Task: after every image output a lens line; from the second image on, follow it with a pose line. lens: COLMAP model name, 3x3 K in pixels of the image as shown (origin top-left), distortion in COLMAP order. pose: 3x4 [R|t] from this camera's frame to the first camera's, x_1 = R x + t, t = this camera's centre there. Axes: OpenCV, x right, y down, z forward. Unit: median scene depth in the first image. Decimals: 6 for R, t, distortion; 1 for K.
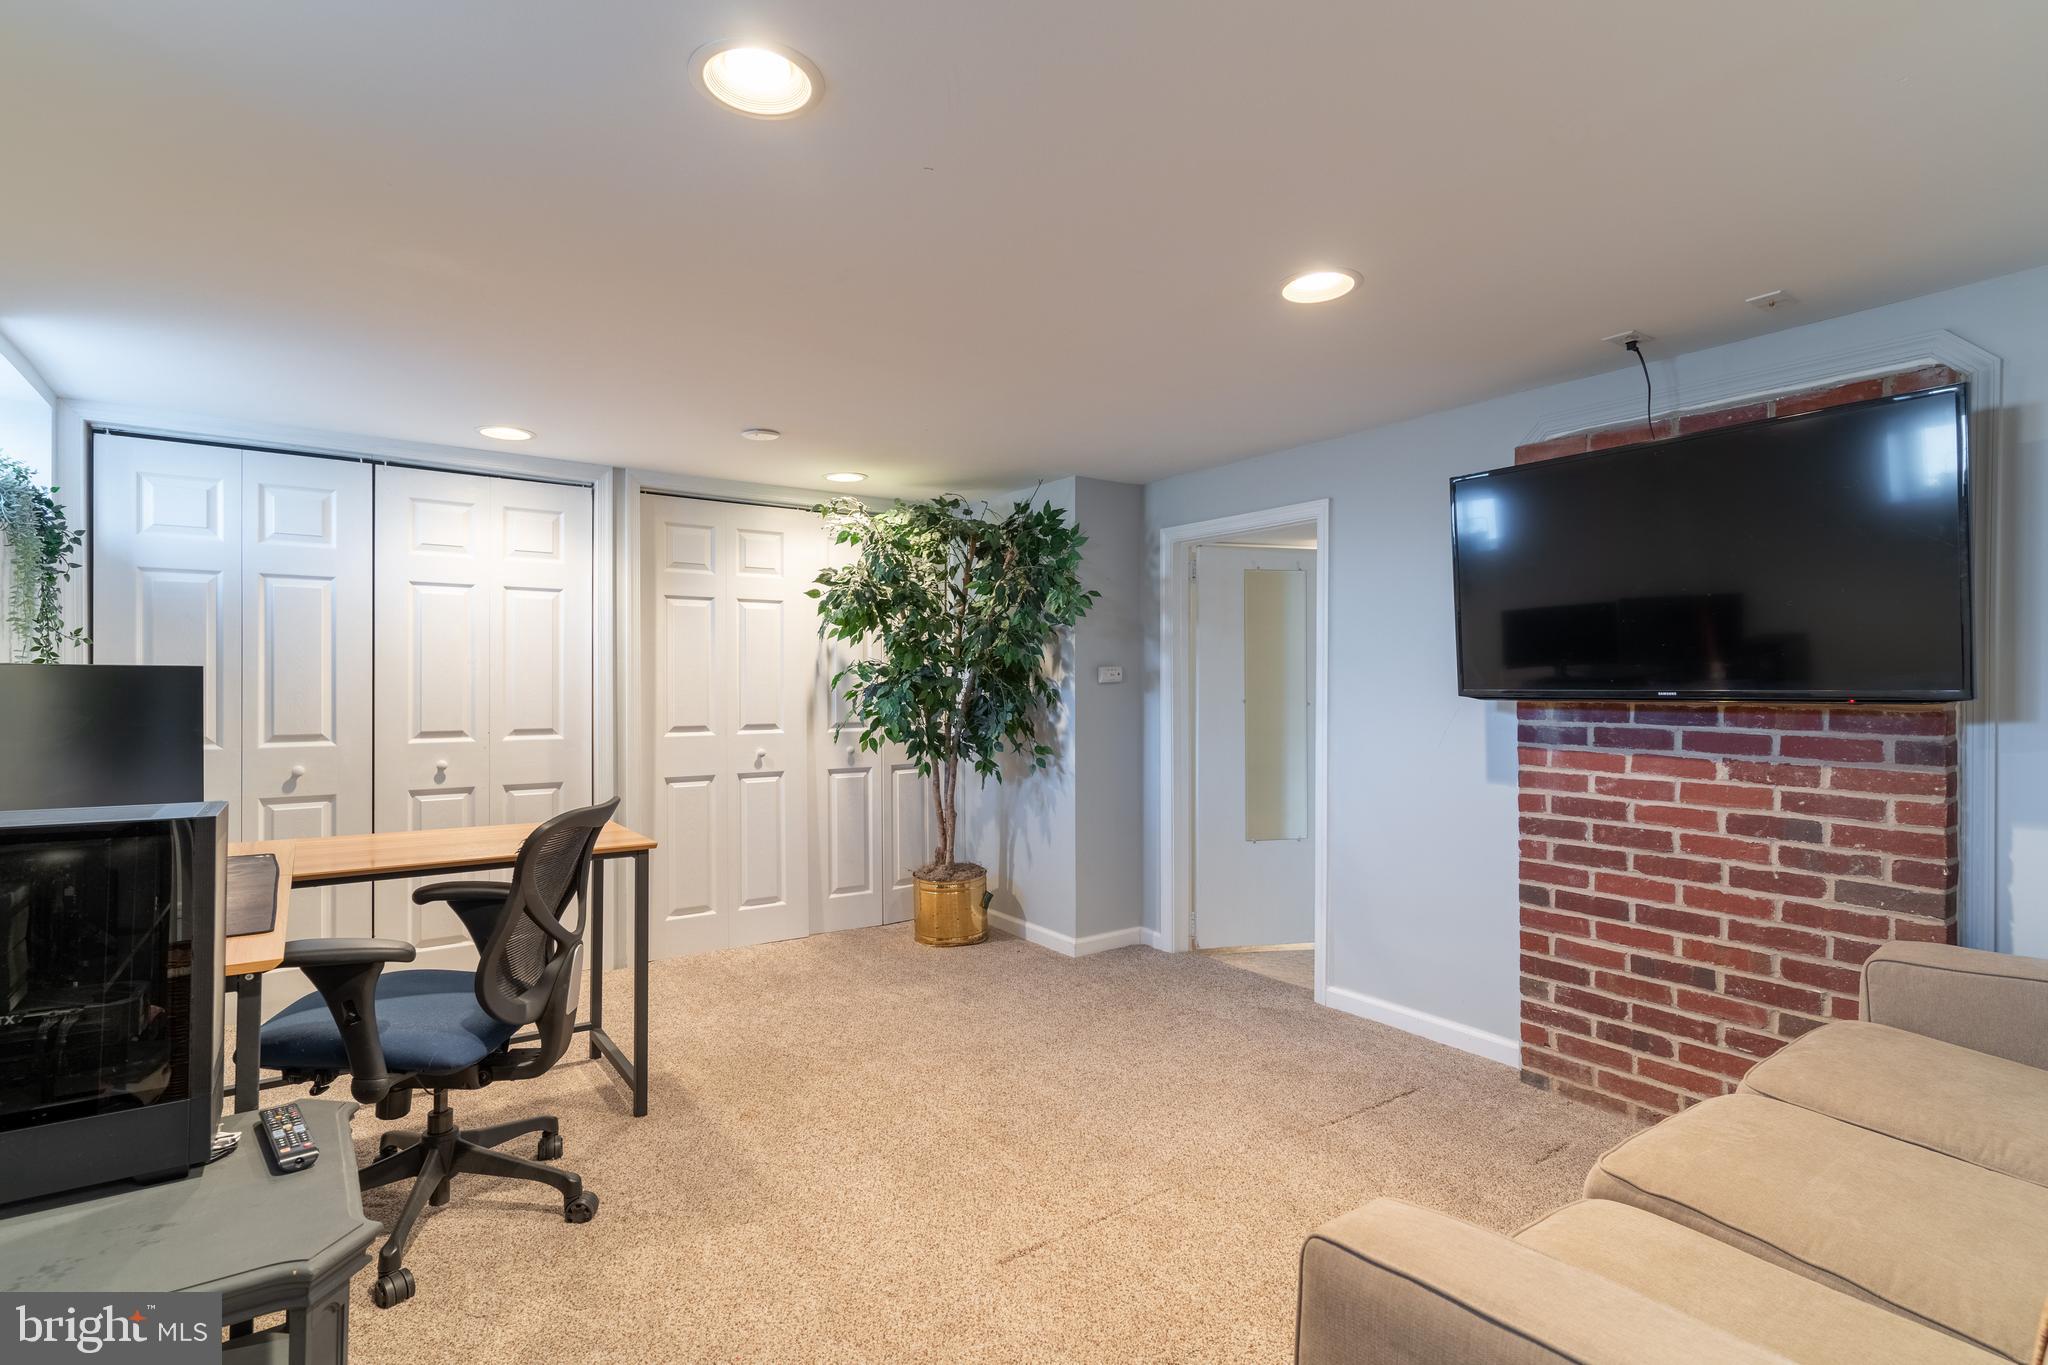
lens RADIAL K [[986.5, 0, 1015.5], [0, 986.5, 676.5], [0, 0, 1]] dist [0.000643, 0.000117]
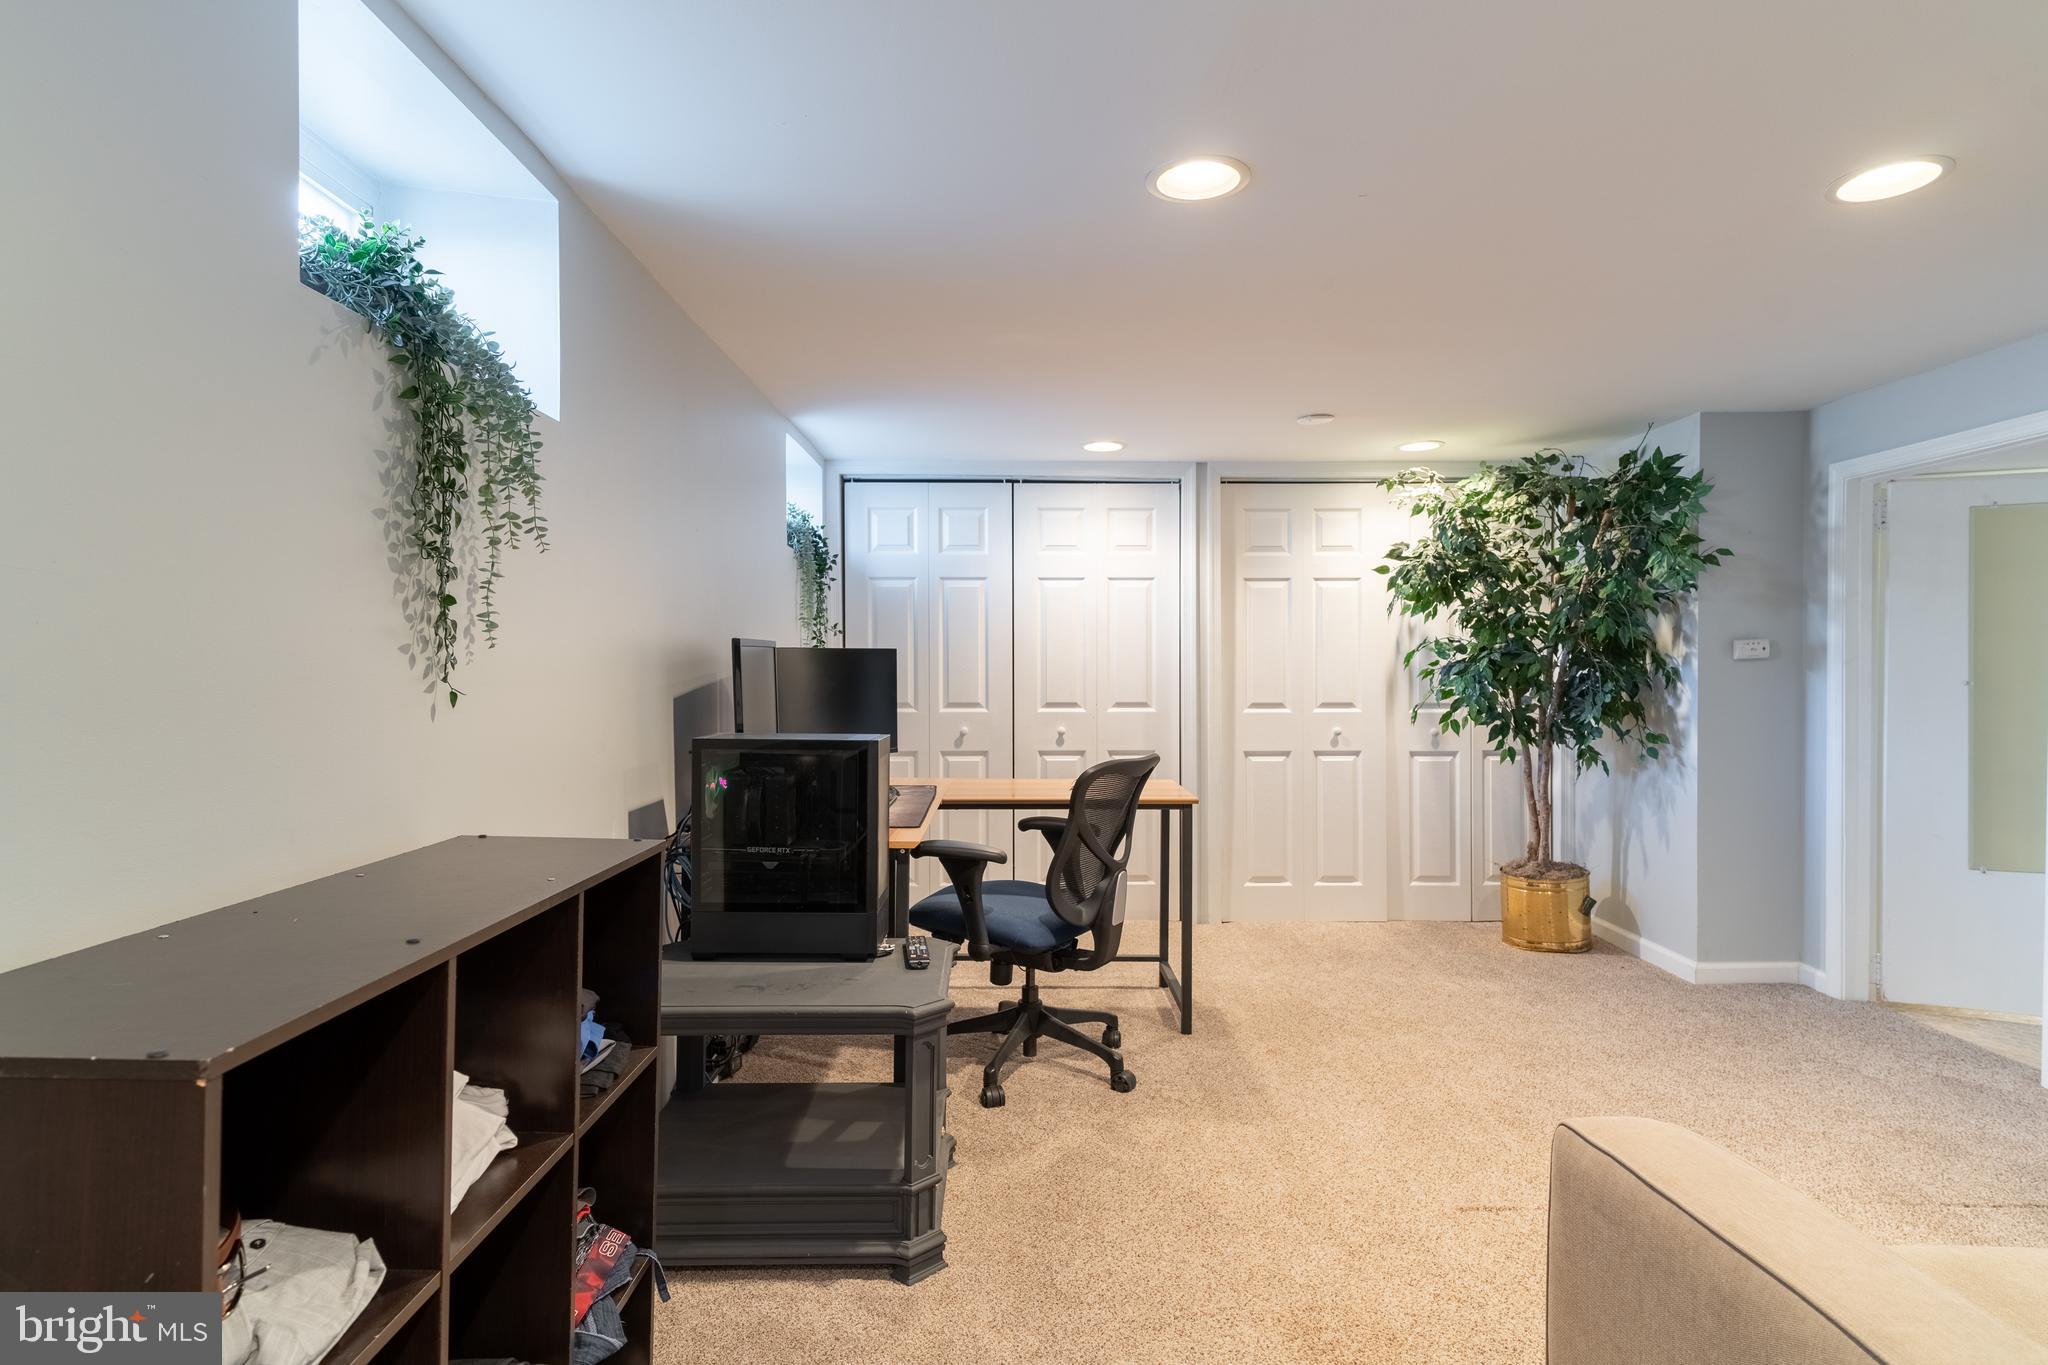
lens RADIAL K [[1145.5, 0, 1027.0], [0, 1145.5, 673.0], [0, 0, 1]] dist [0.002538, 0.000897]
pose [[0.815397, 0.001762, -0.578899, 0.318393], [0.004848, 0.999940, 0.009873, 0.011031], [0.578882, -0.010857, 0.815339, -0.257620]]
